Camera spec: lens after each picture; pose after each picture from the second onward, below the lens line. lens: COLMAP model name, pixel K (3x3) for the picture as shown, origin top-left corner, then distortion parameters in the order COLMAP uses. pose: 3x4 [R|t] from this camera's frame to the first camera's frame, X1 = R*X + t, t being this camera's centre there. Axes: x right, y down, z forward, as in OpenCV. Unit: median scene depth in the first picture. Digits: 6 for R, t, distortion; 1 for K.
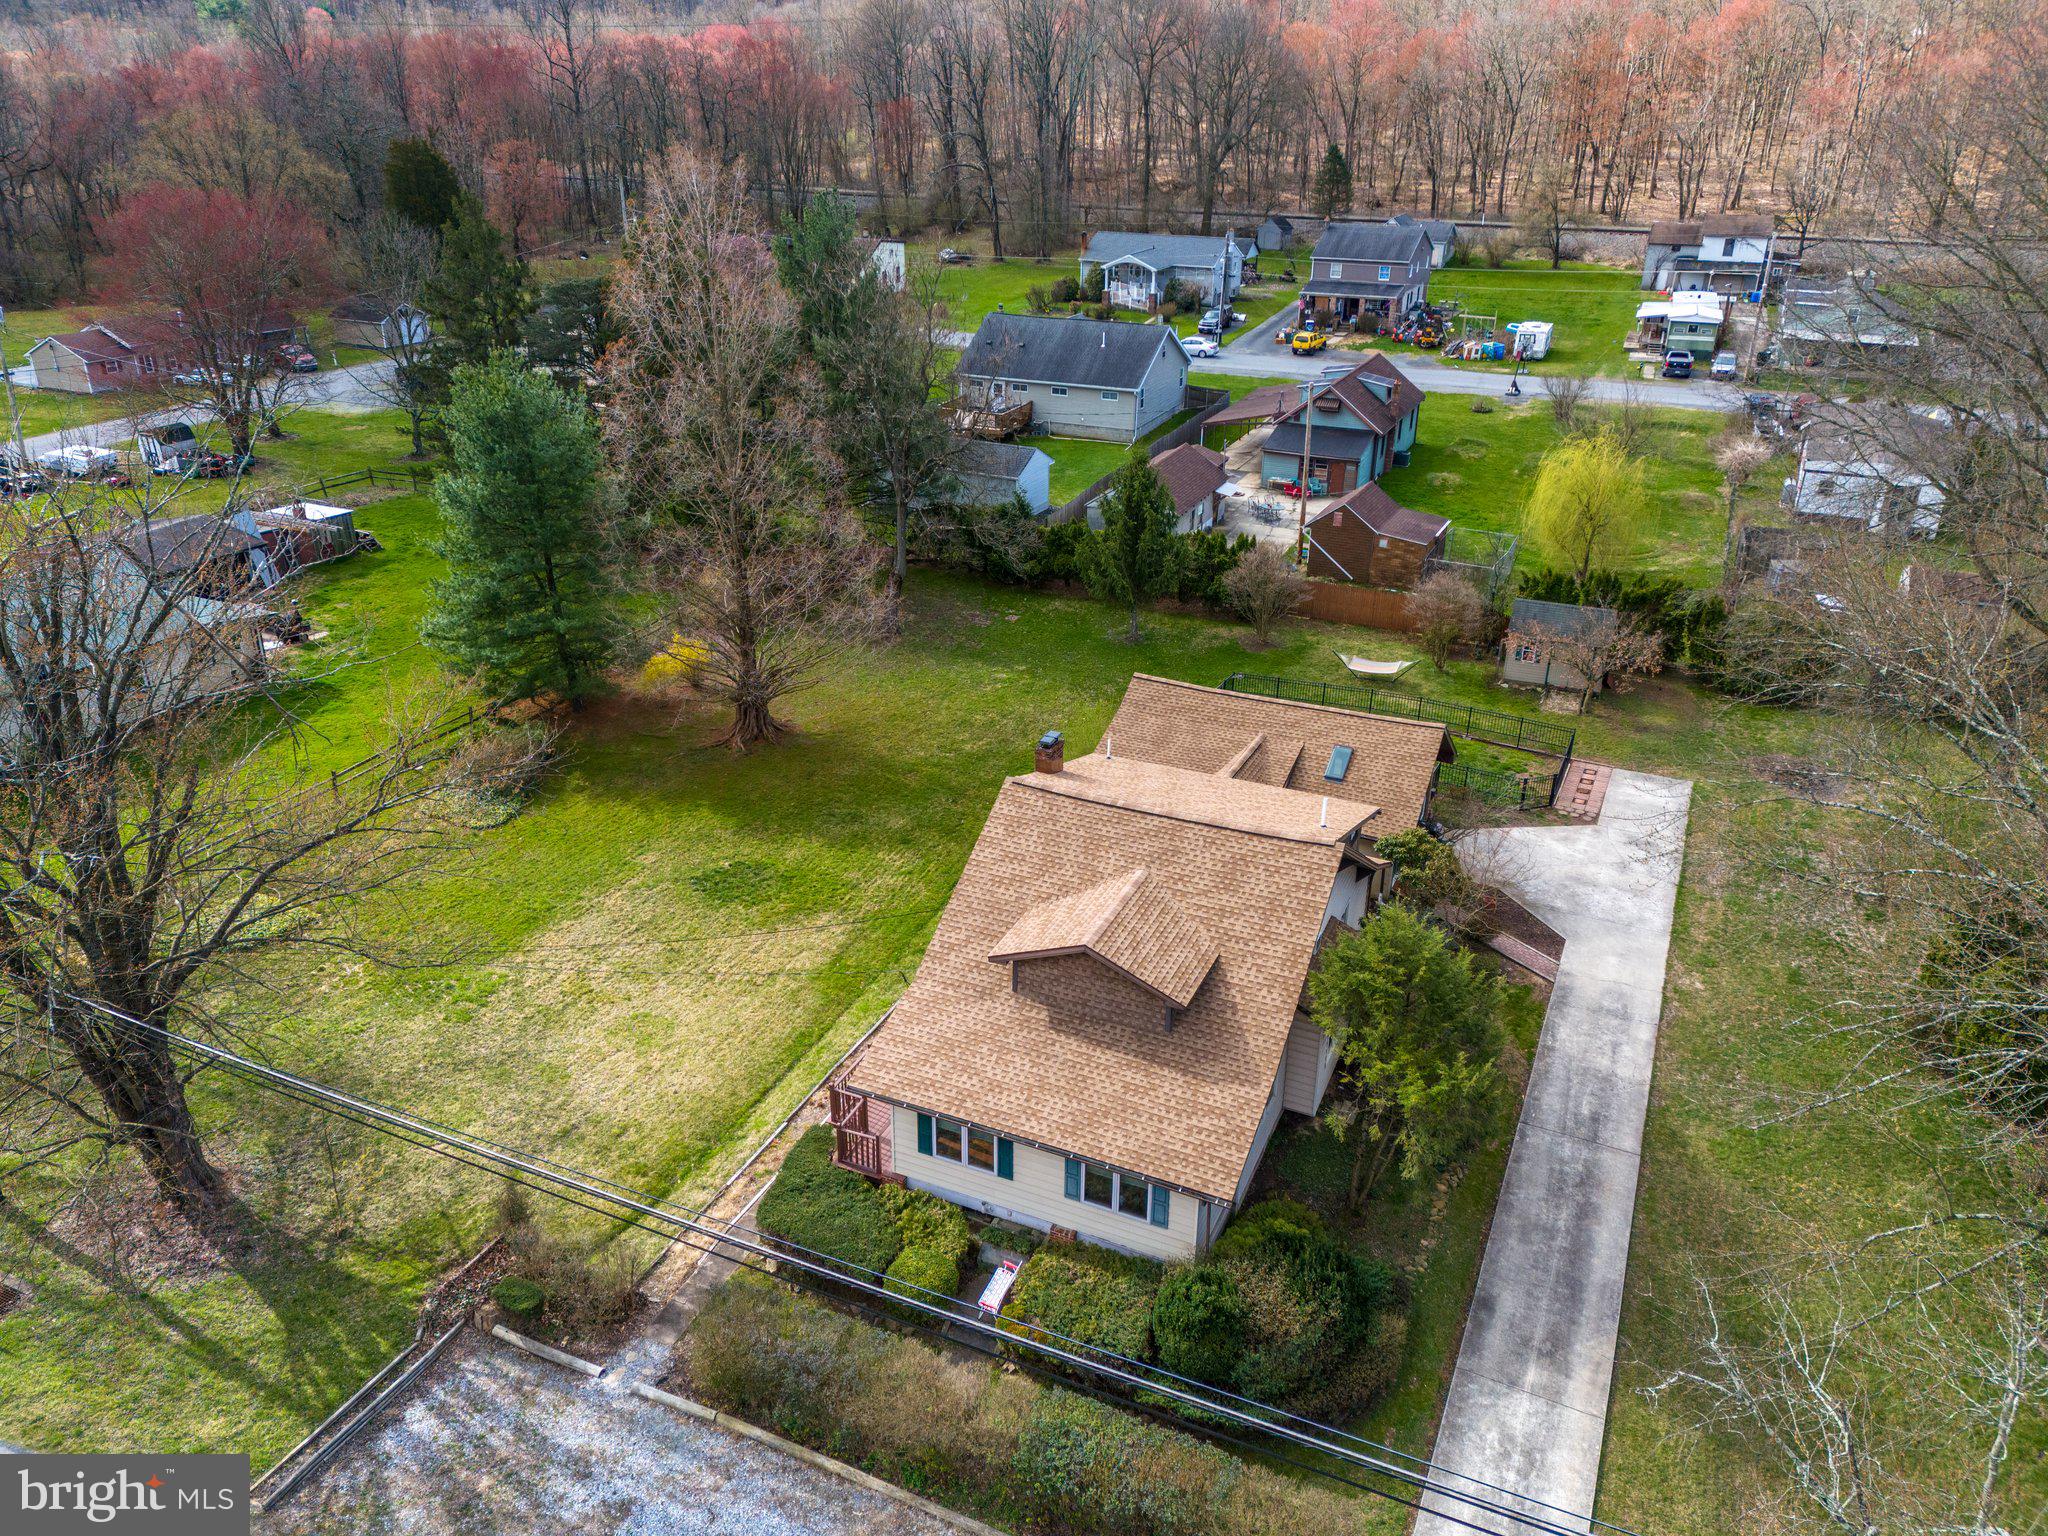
lens RADIAL K [[1516.1, 0, 1022.2], [0, 1516.1, 748.8], [0, 0, 1]] dist [0.086189, -0.051480]
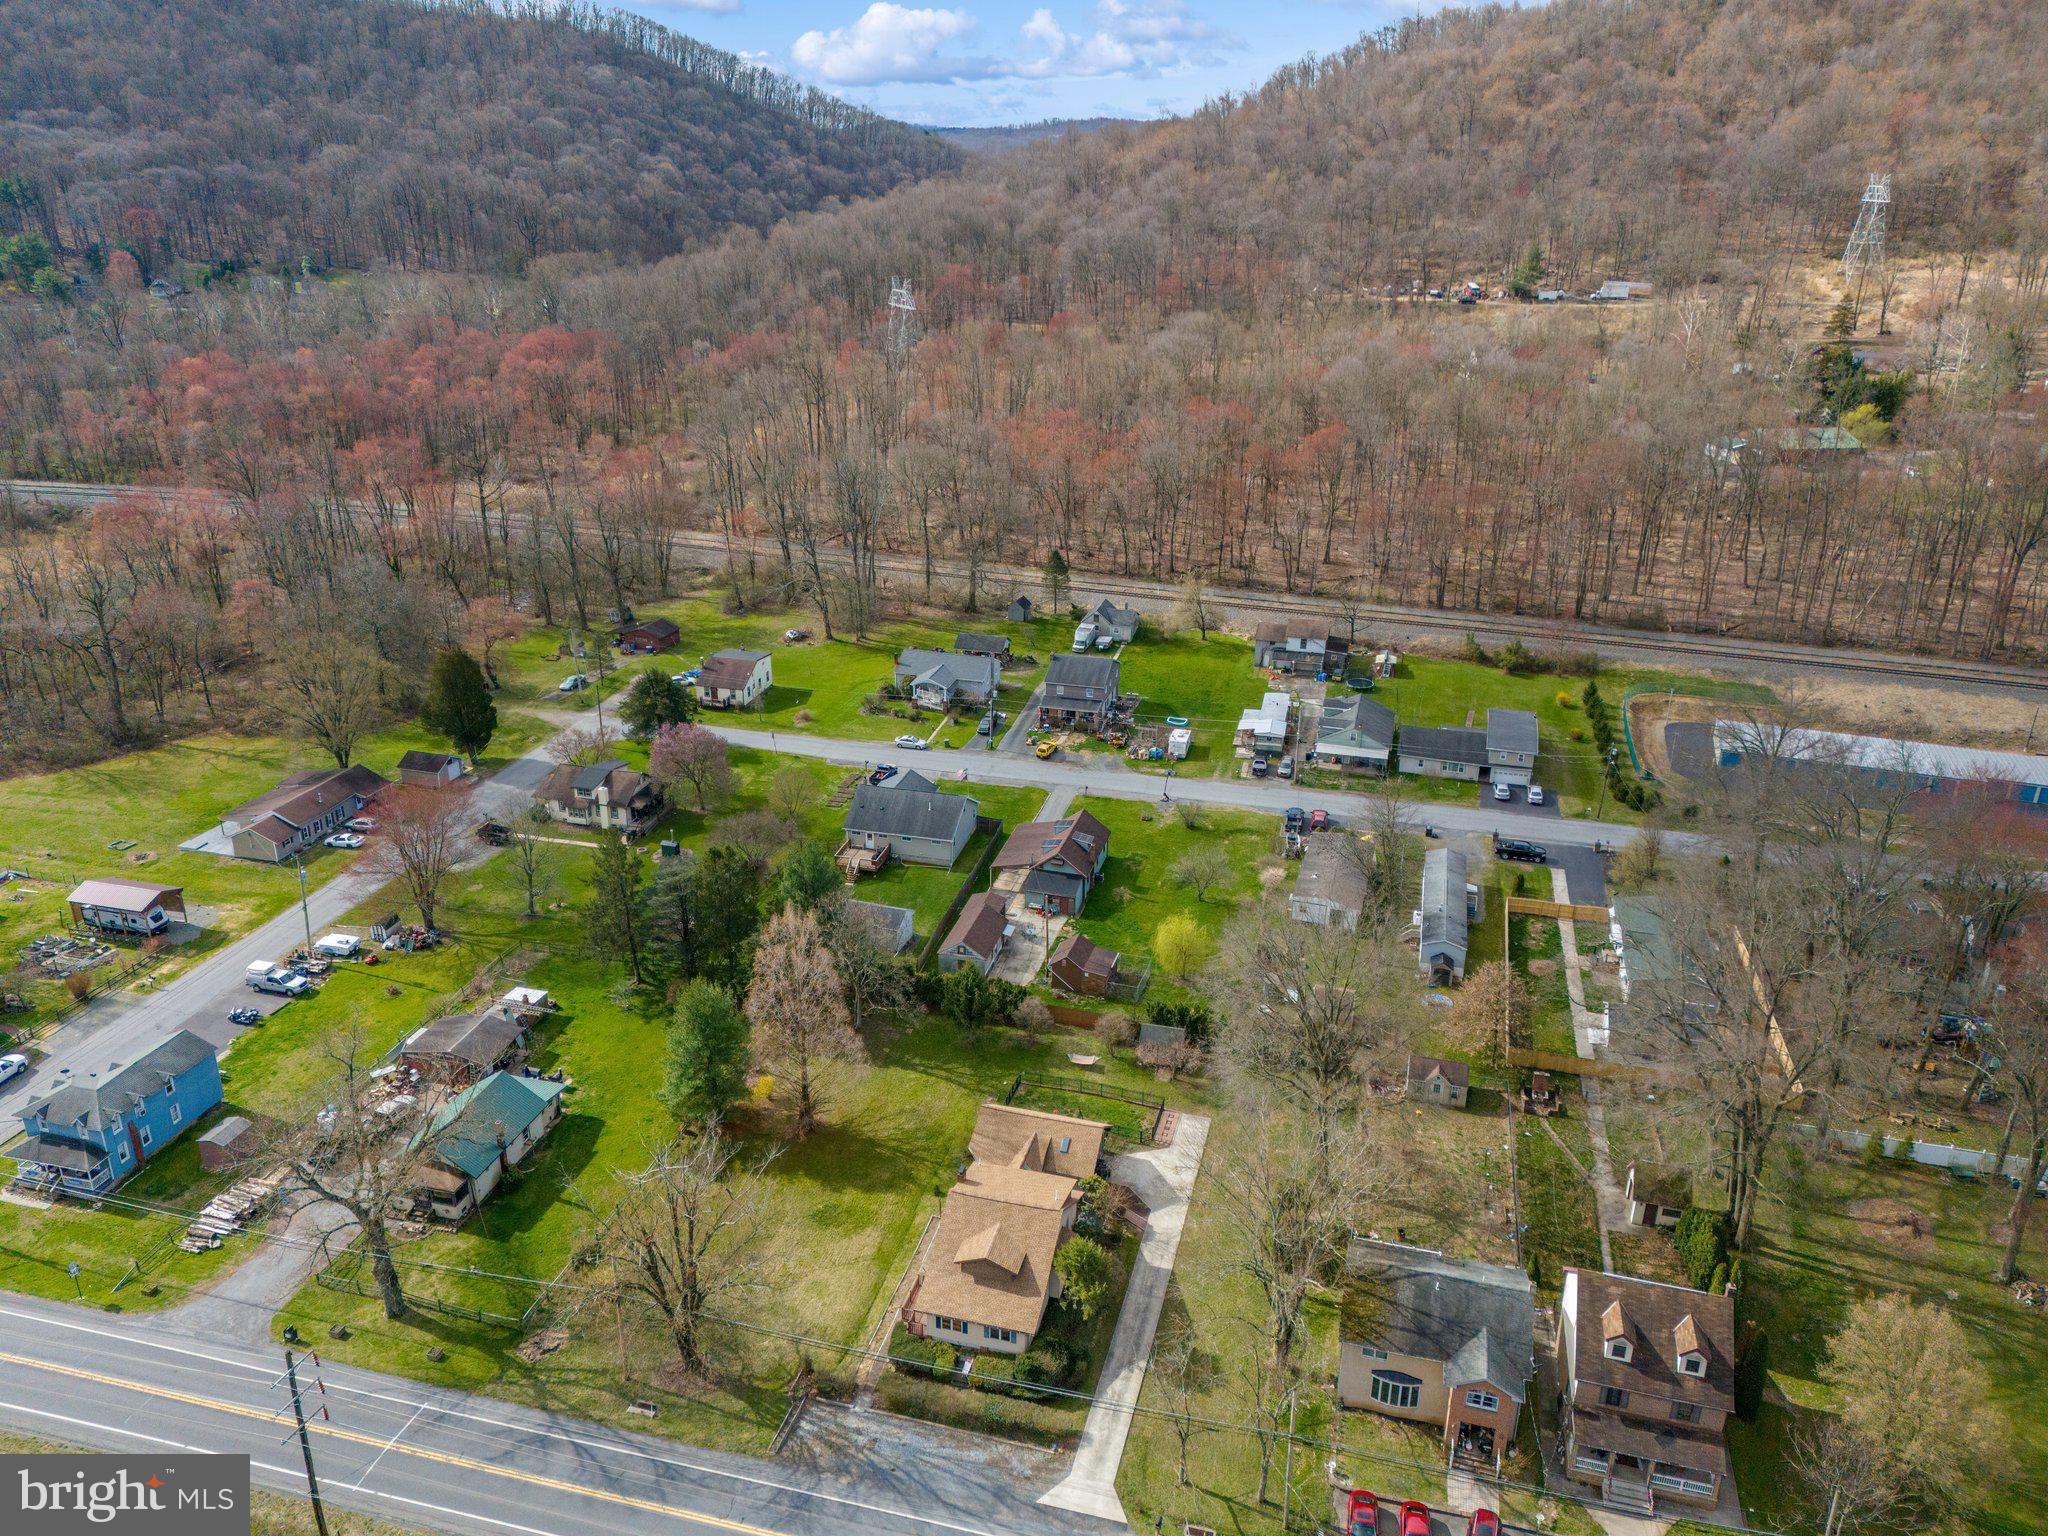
lens RADIAL K [[1516.1, 0, 1030.3], [0, 1516.1, 782.7], [0, 0, 1]] dist [0.086189, -0.051480]
pose [[0.986148, -0.058837, 0.155083, -0.295751], [0.061782, 0.997988, -0.014234, -0.791662], [-0.153933, 0.023618, 0.987799, -2.154267]]
